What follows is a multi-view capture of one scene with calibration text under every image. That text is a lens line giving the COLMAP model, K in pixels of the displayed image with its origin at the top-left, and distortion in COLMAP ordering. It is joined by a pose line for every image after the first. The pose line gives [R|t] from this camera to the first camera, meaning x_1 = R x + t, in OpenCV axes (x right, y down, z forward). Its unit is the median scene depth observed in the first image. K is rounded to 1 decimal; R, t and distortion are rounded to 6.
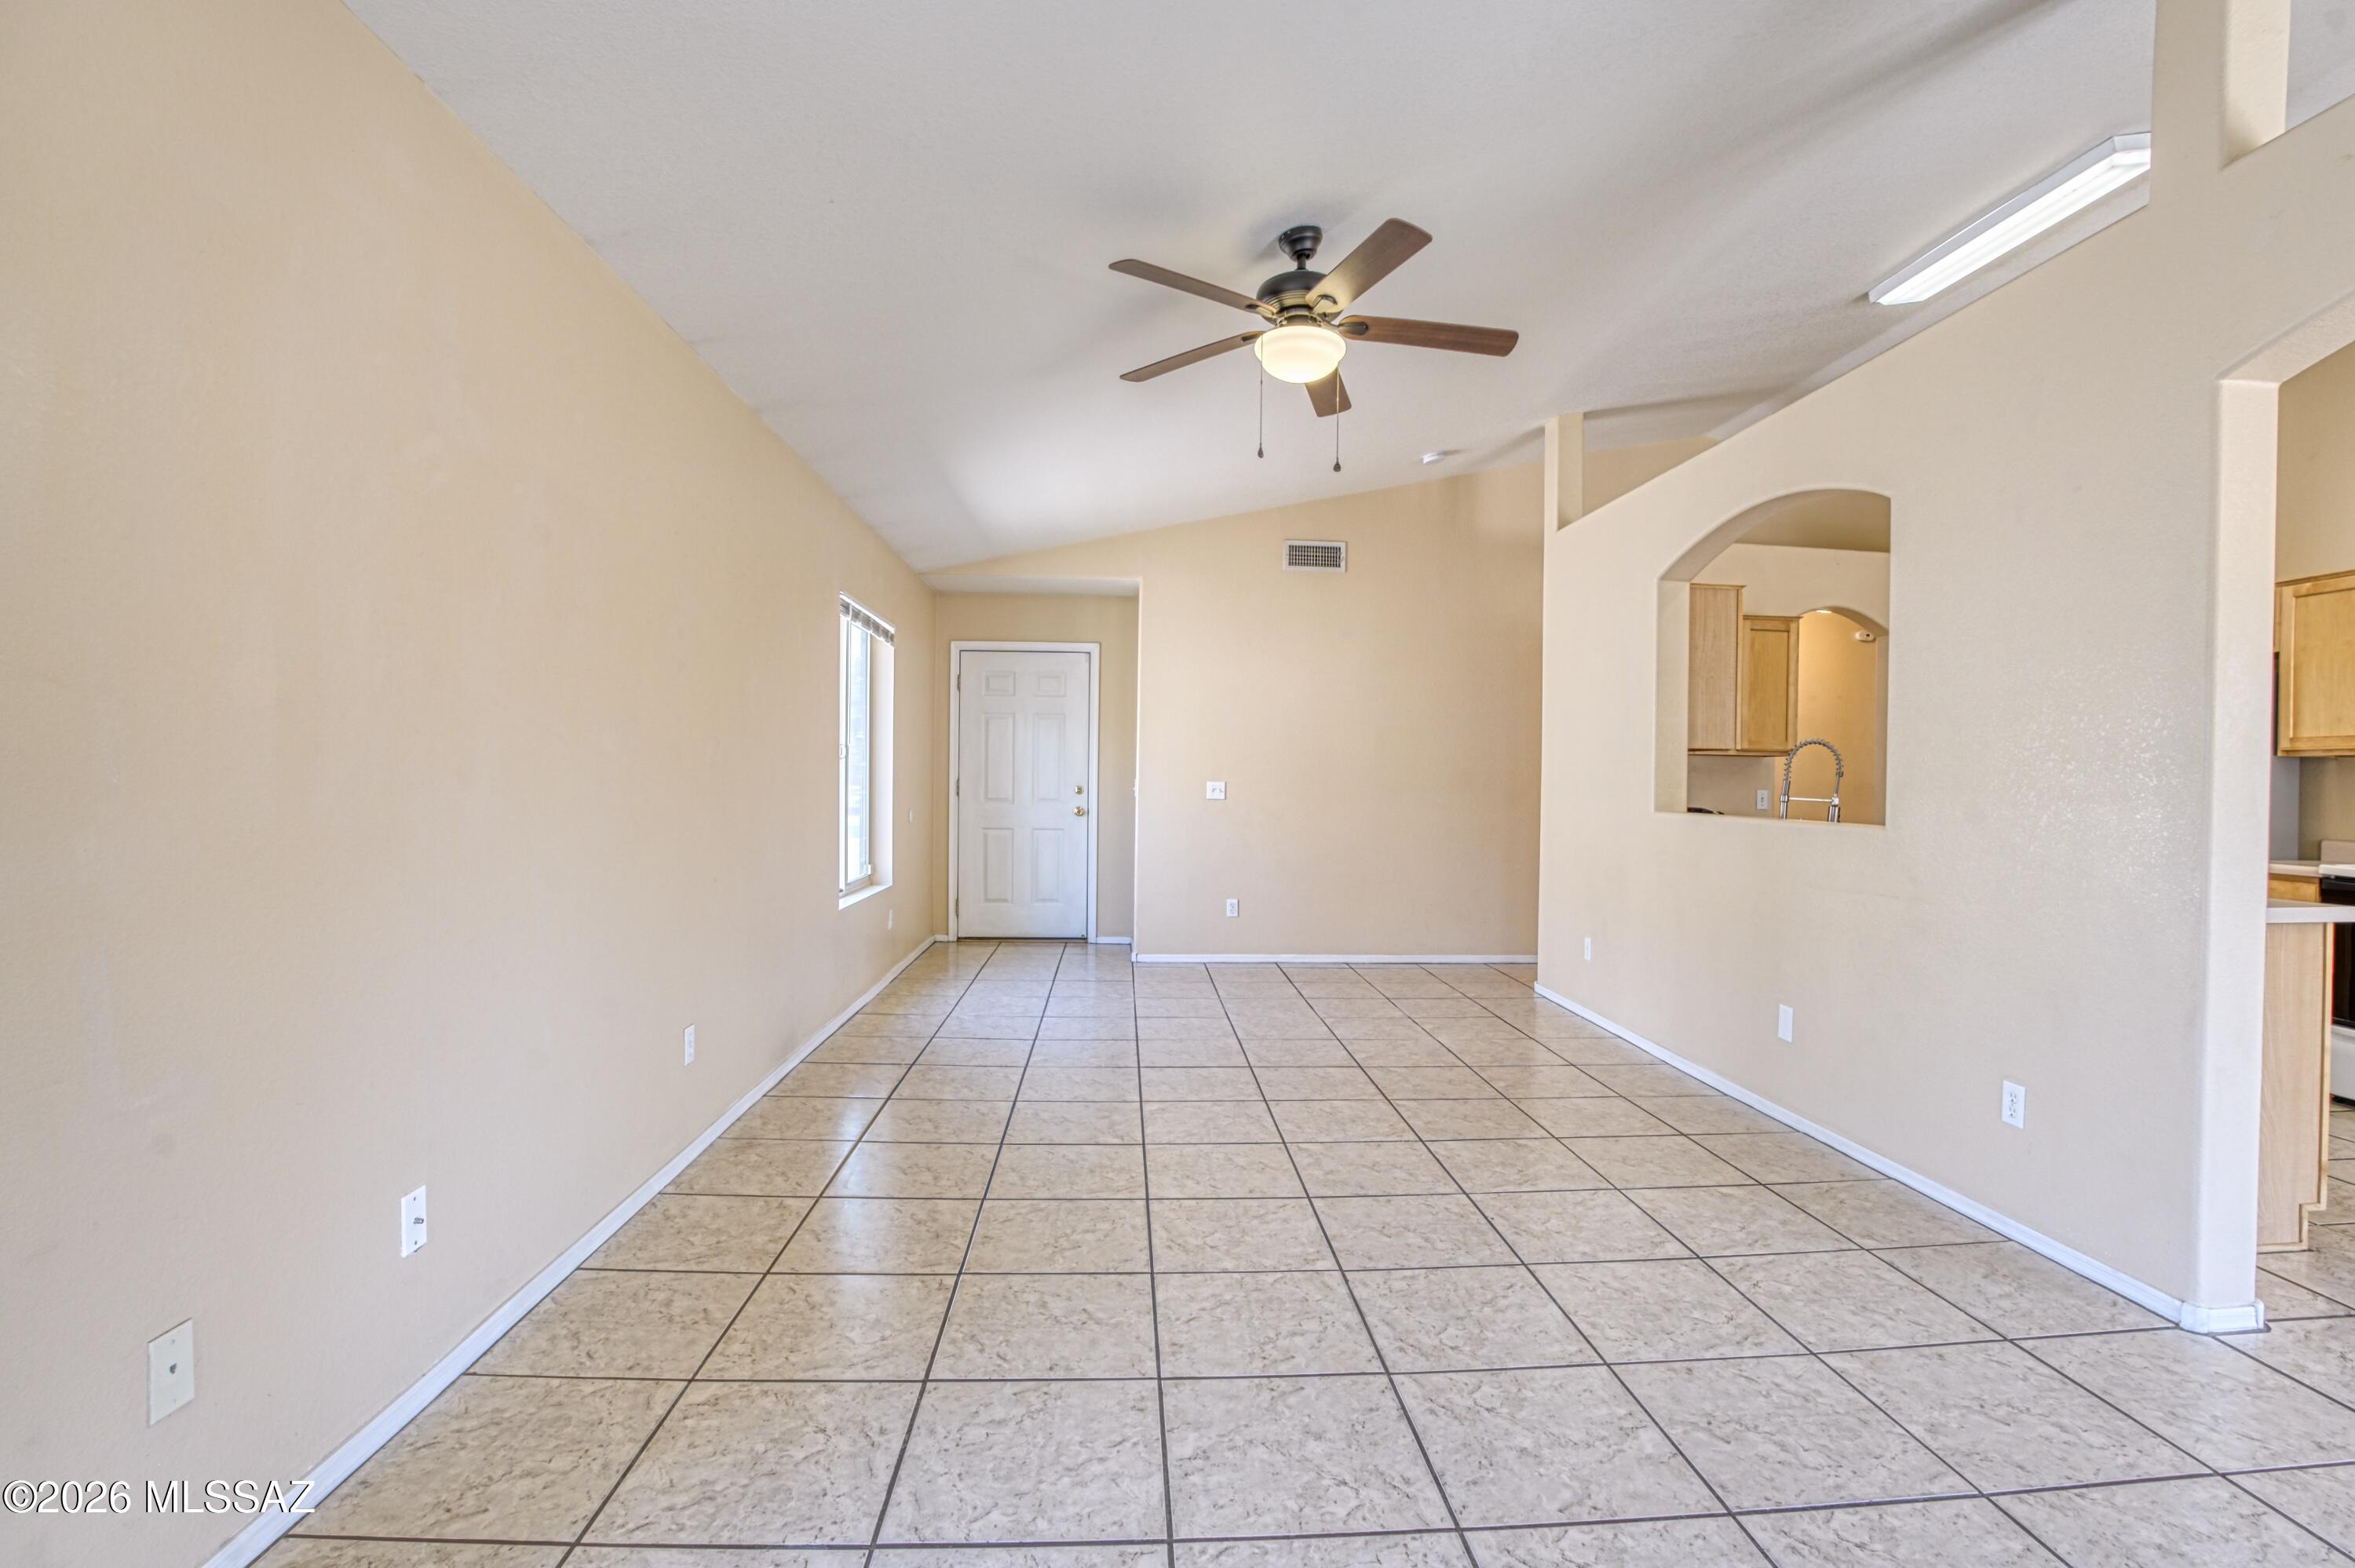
lens RADIAL K [[1080.8, 0, 1177.5], [0, 1080.8, 784.0], [0, 0, 1]] dist [-0.093064, 0.025052]
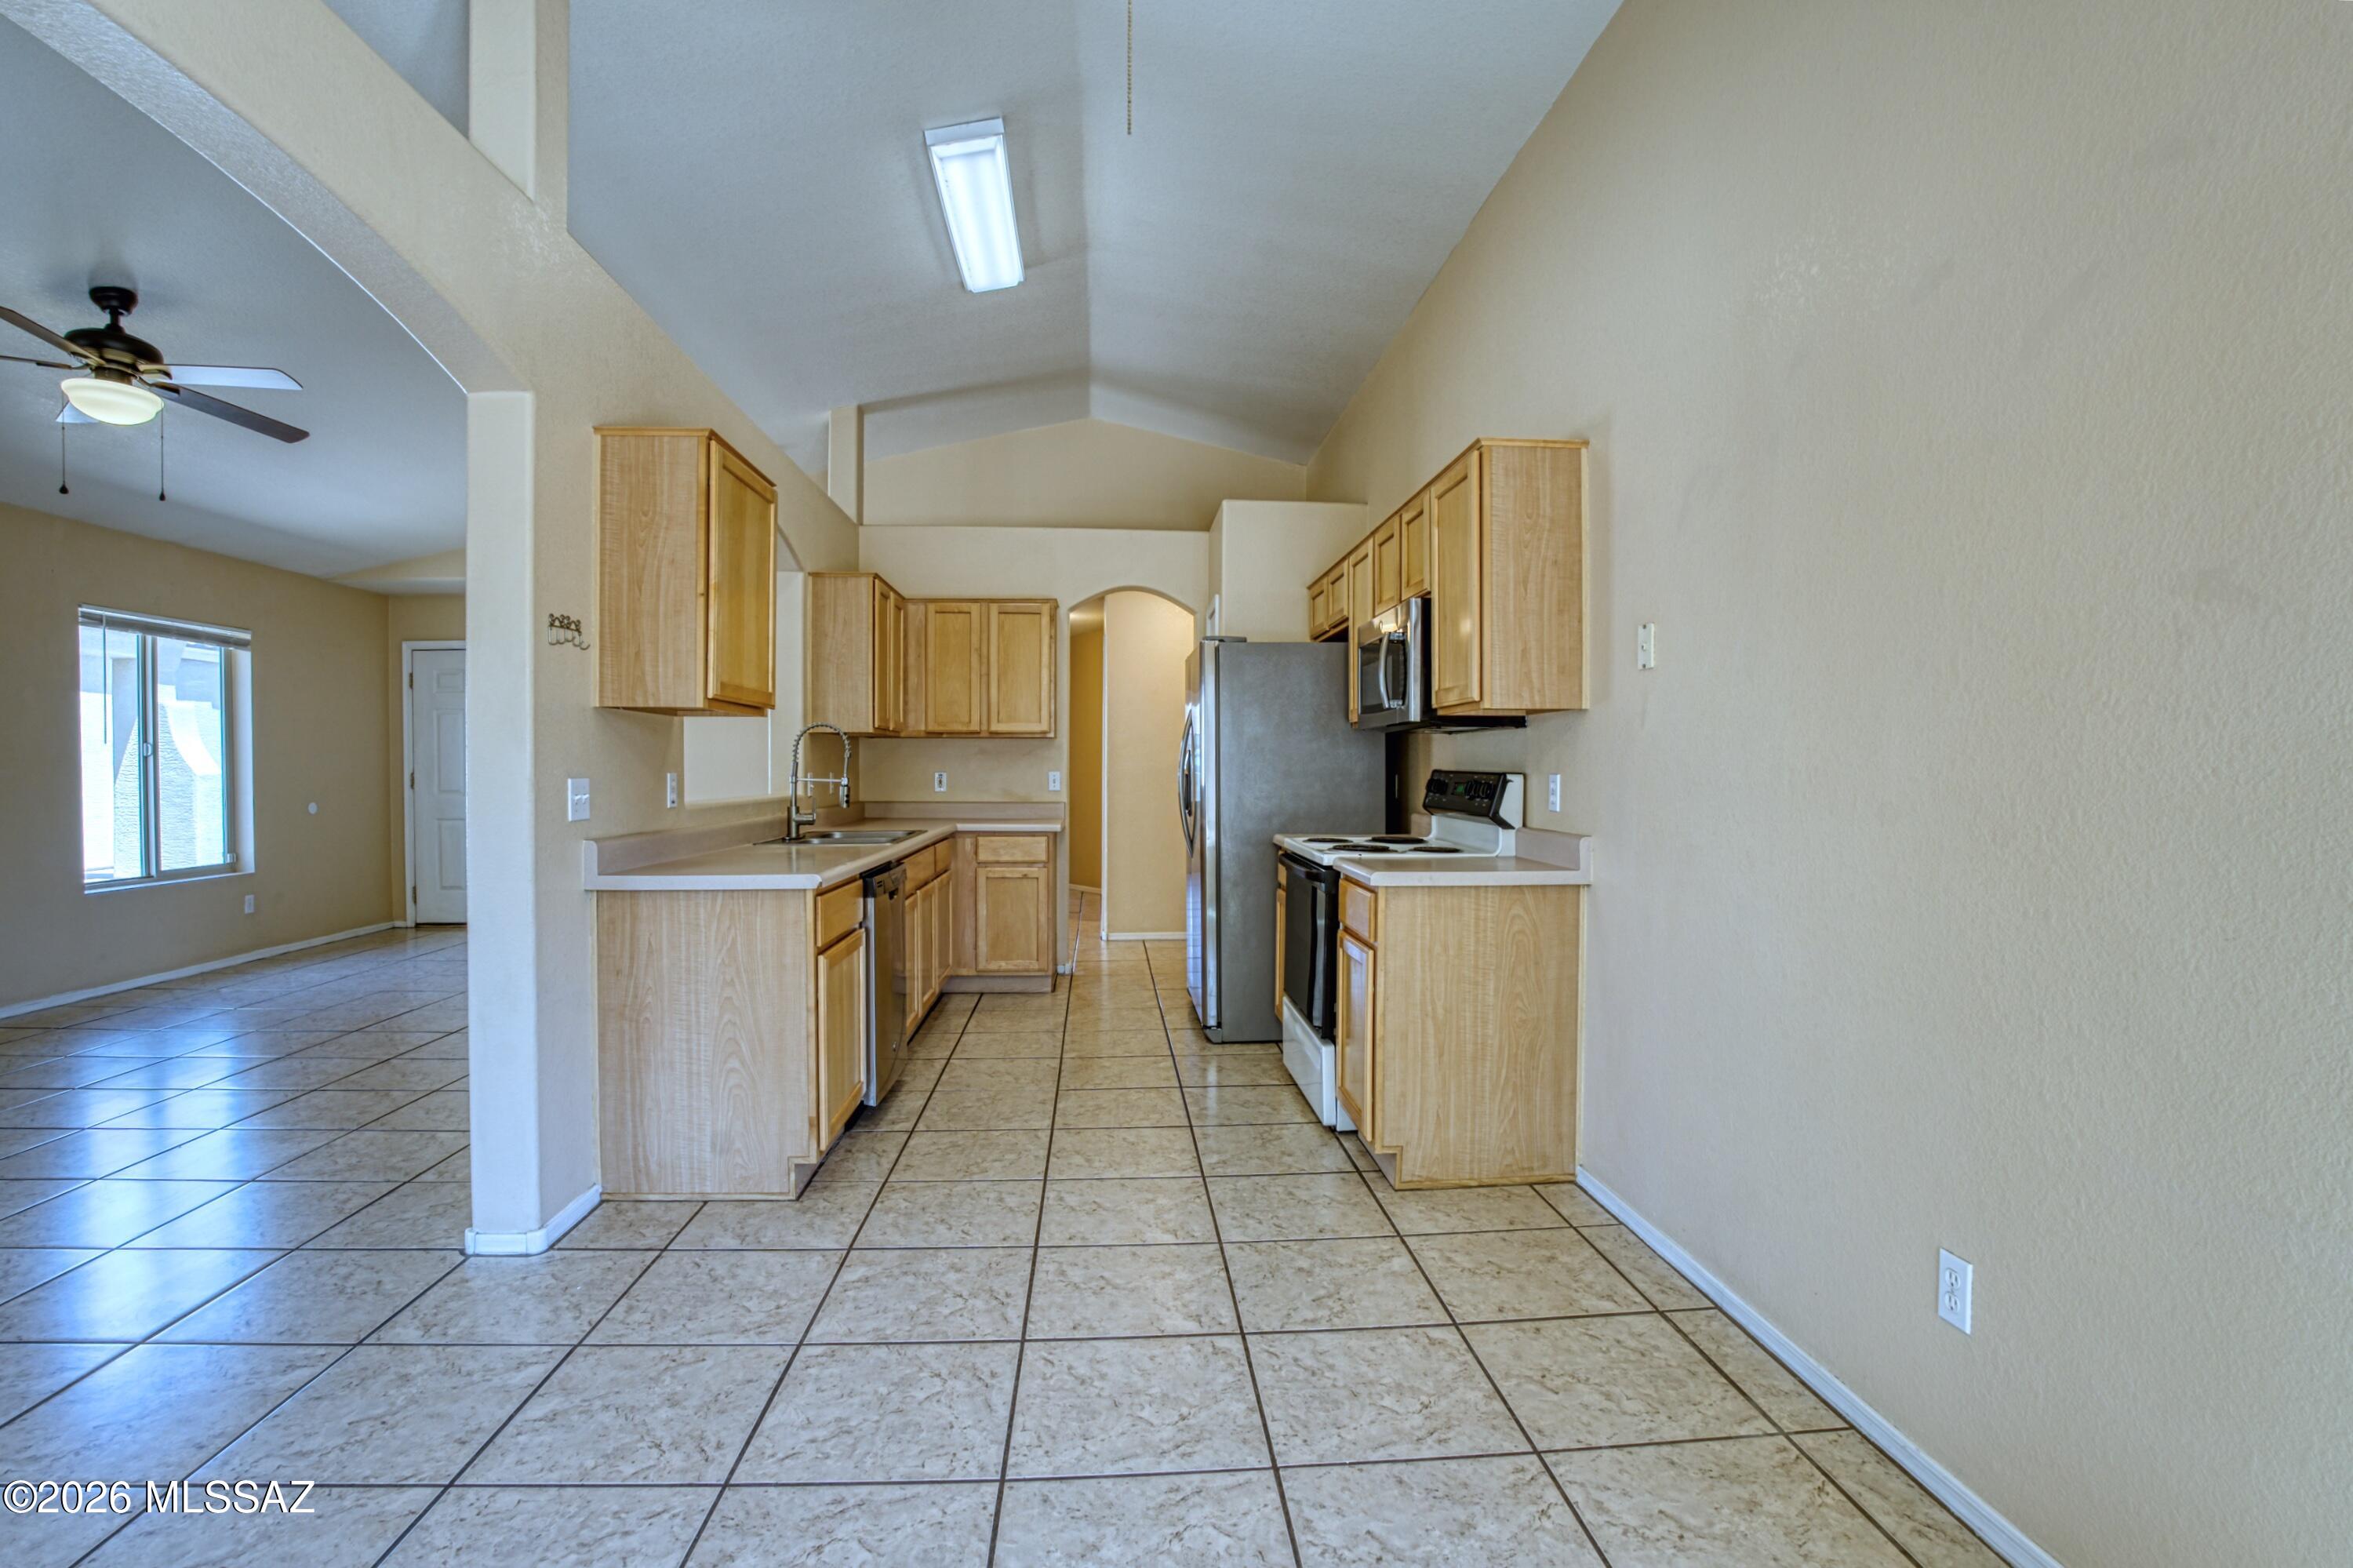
lens RADIAL K [[1123.8, 0, 1176.5], [0, 1123.8, 784.0], [0, 0, 1]] dist [-0.102028, 0.029777]
pose [[0.999759, -0.016434, 0.014571, 1.009983], [0.016283, 0.999813, 0.010458, 0.014468], [-0.014740, -0.010218, 0.999839, -0.111782]]
